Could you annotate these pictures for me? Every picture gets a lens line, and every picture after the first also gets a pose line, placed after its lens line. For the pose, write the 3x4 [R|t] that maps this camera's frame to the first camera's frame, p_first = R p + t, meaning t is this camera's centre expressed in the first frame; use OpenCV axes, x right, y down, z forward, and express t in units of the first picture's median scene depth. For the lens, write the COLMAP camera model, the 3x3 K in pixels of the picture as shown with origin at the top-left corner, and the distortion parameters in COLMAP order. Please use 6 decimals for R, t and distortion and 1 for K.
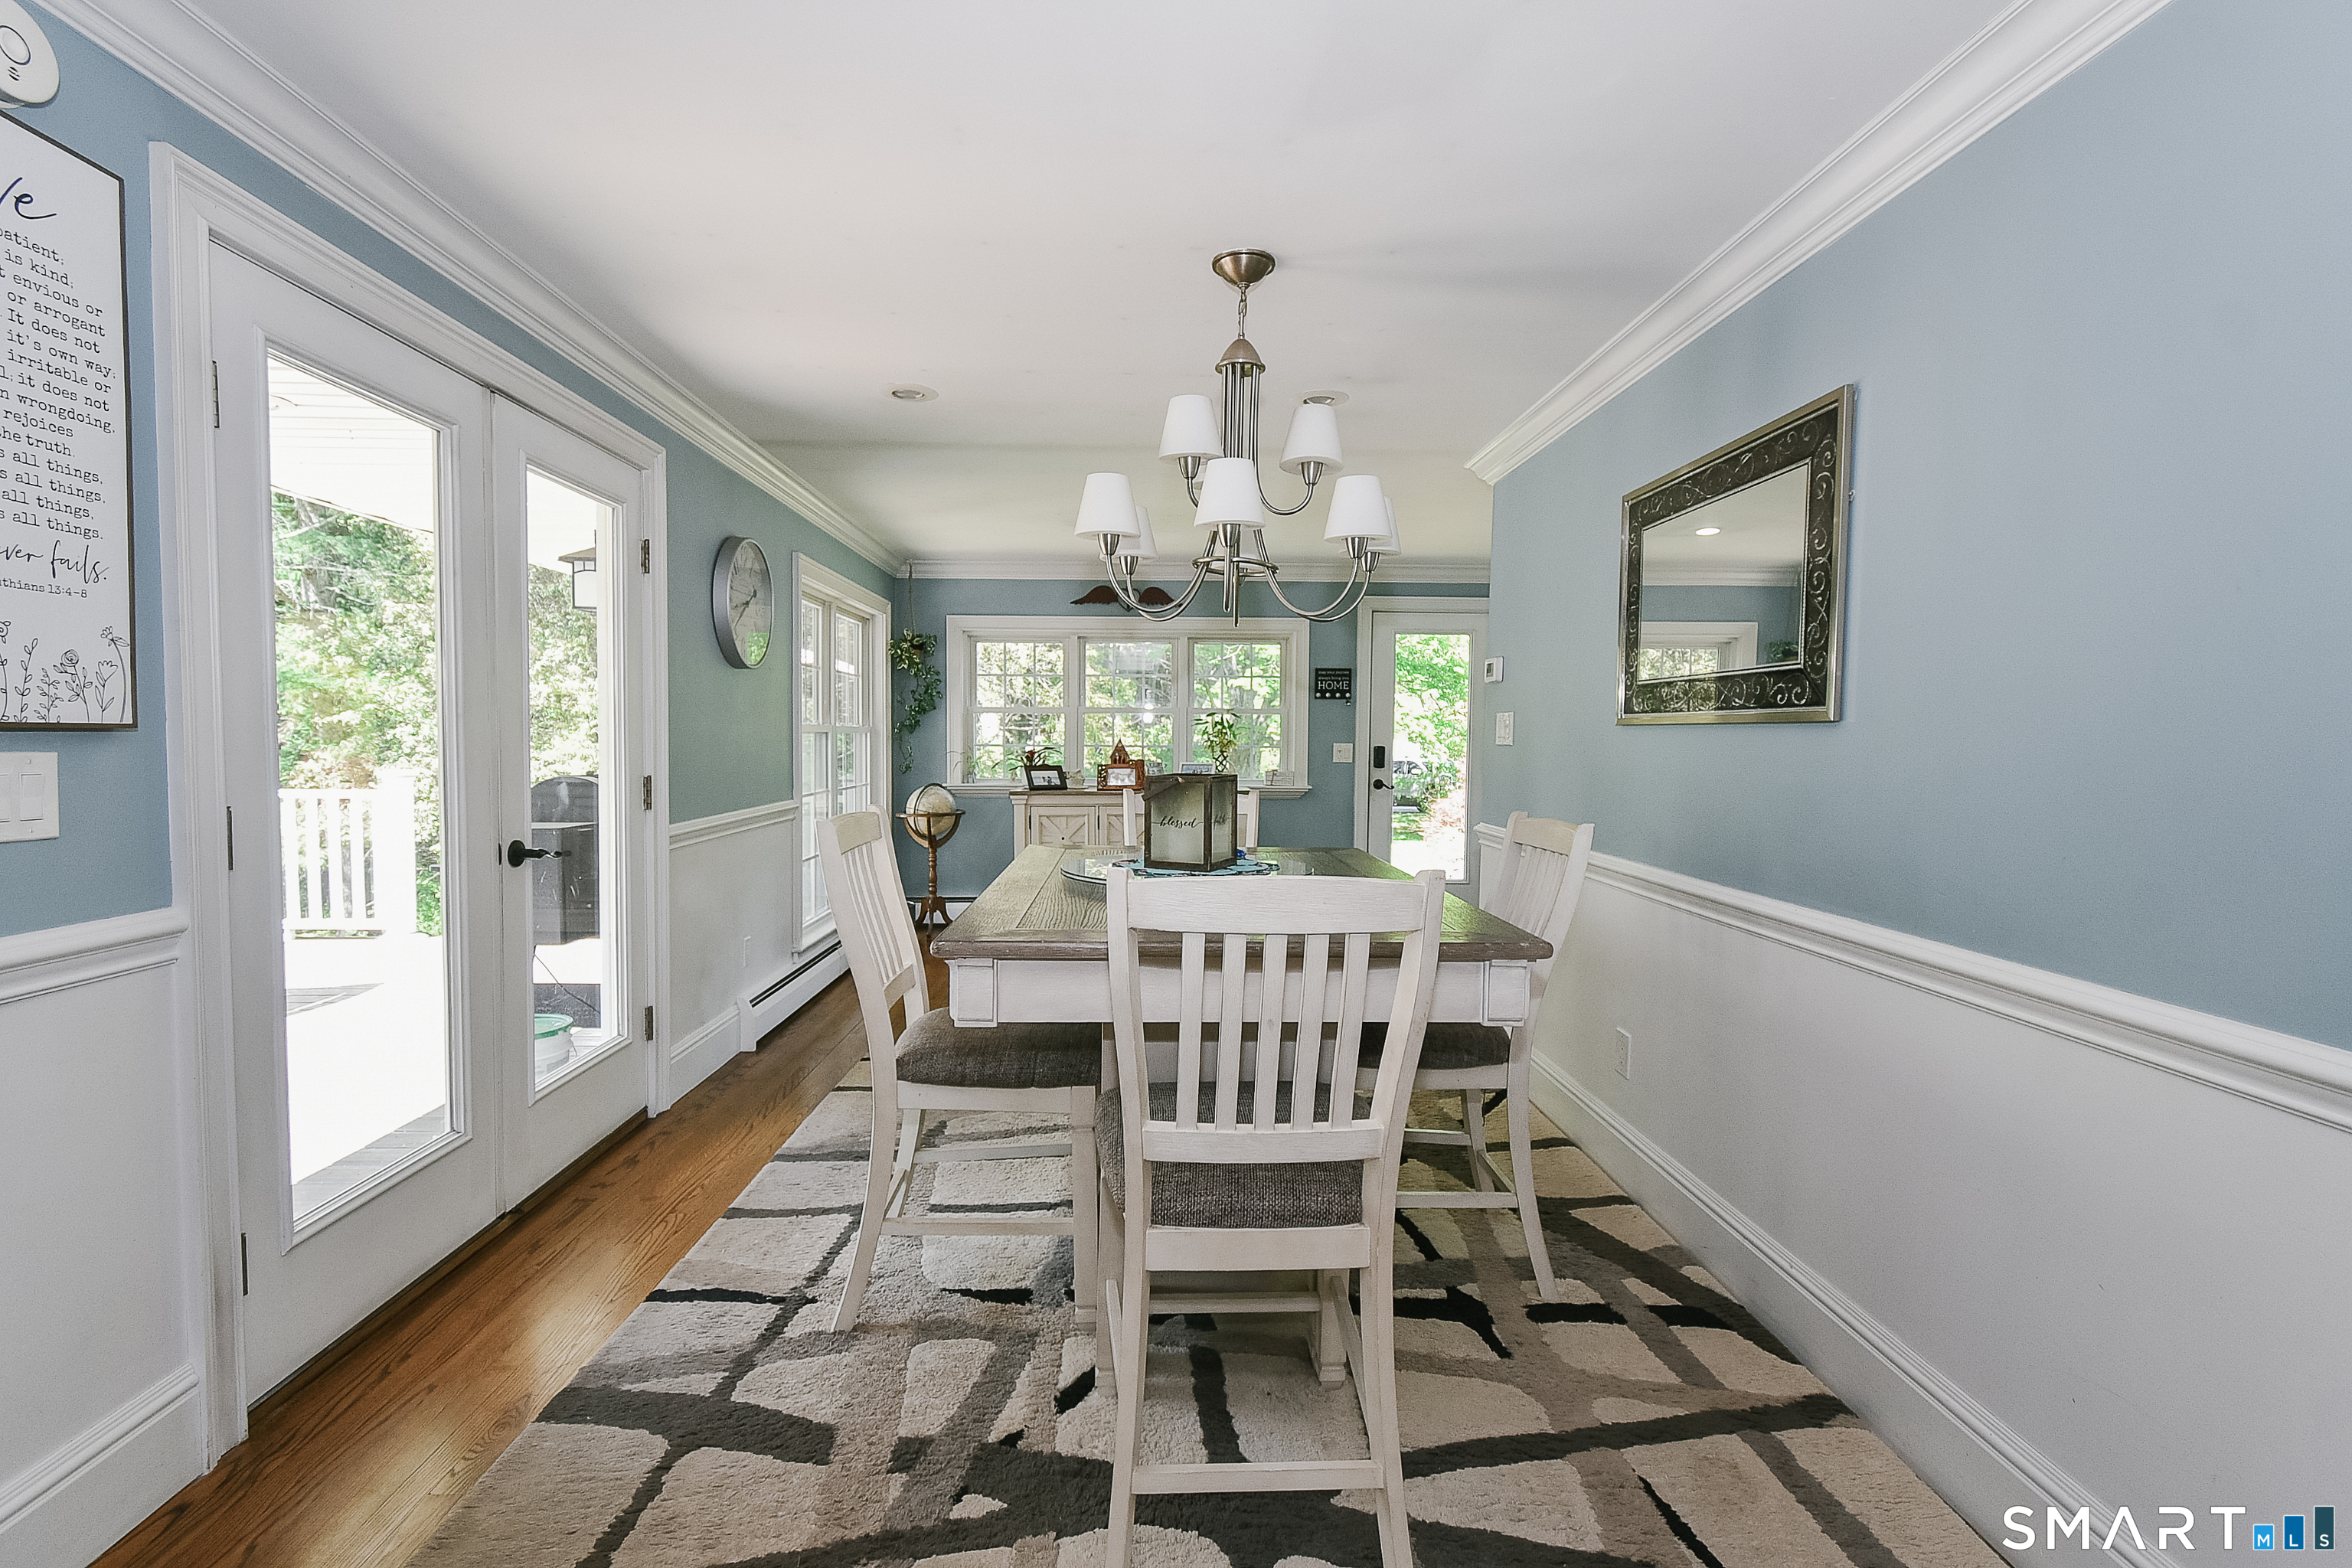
lens RADIAL K [[1046.7, 0, 1171.1], [0, 1046.7, 790.8], [0, 0, 1]] dist [0.008776, -0.003304]
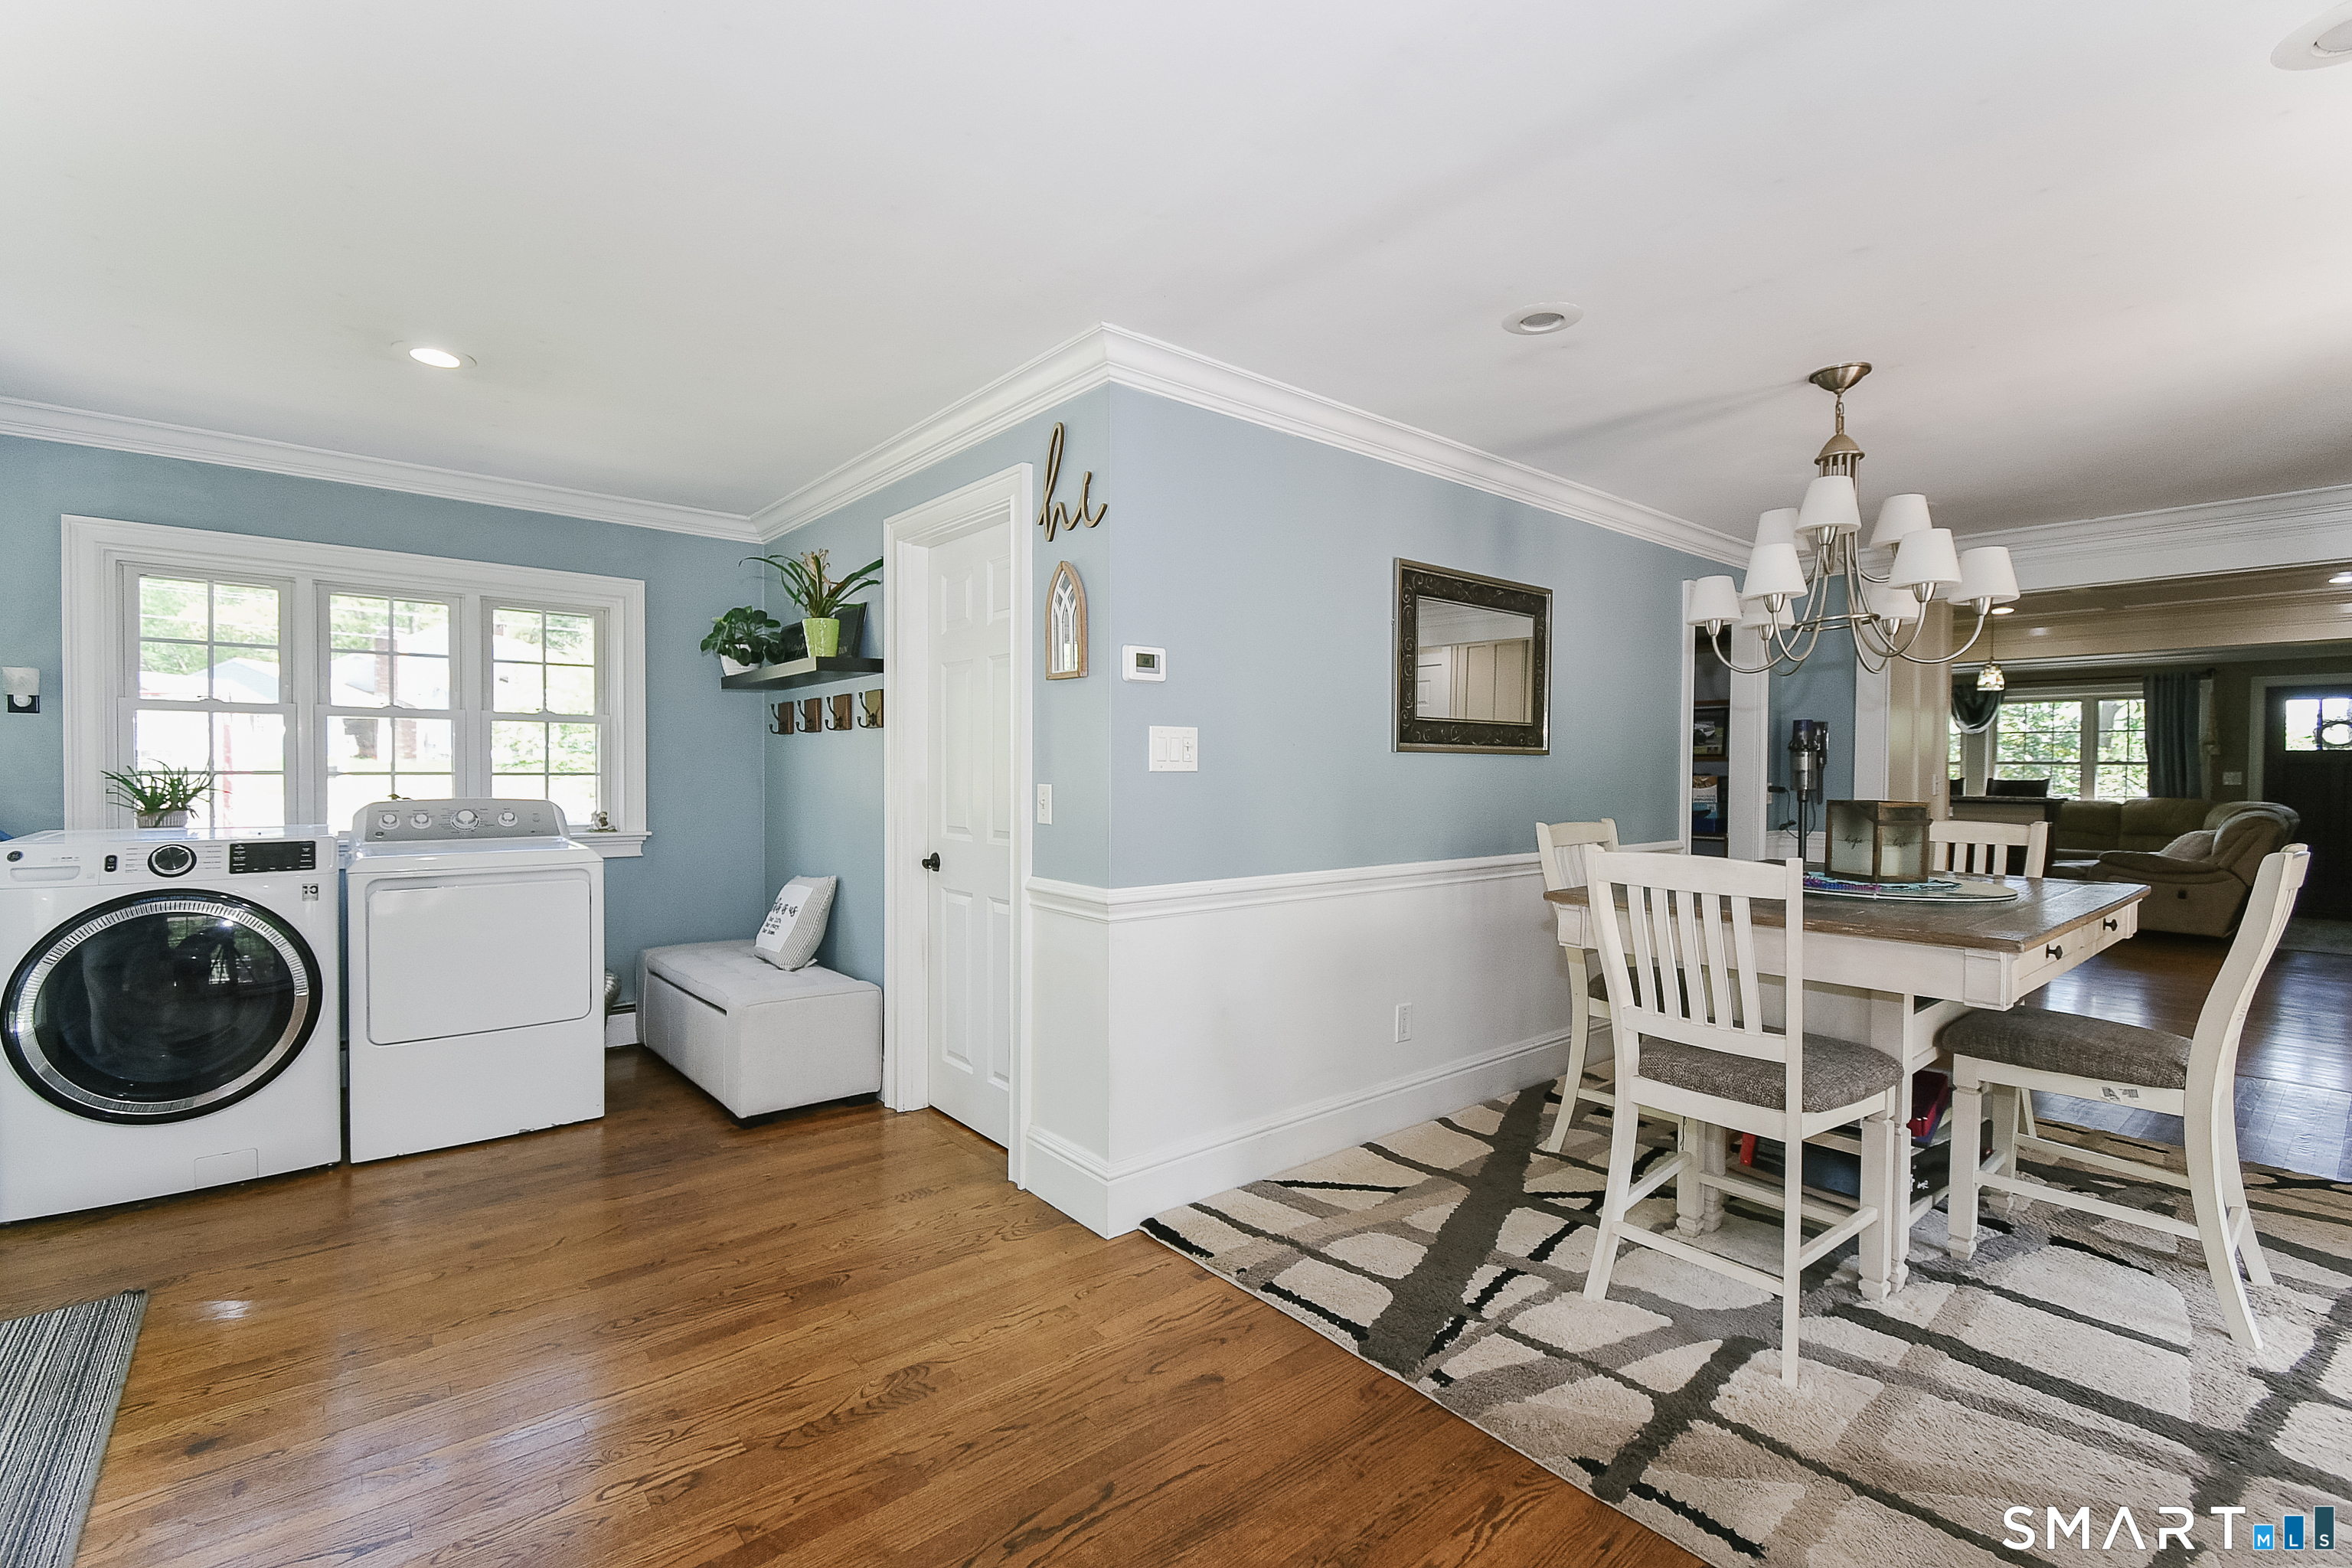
lens RADIAL K [[1046.7, 0, 1176.0], [0, 1046.7, 772.5], [0, 0, 1]] dist [0.008776, -0.003304]
pose [[-0.615852, -0.022592, 0.787538, -0.422412], [0.024018, 0.998586, 0.047428, -0.120598], [-0.787496, 0.048124, -0.614439, 2.326209]]
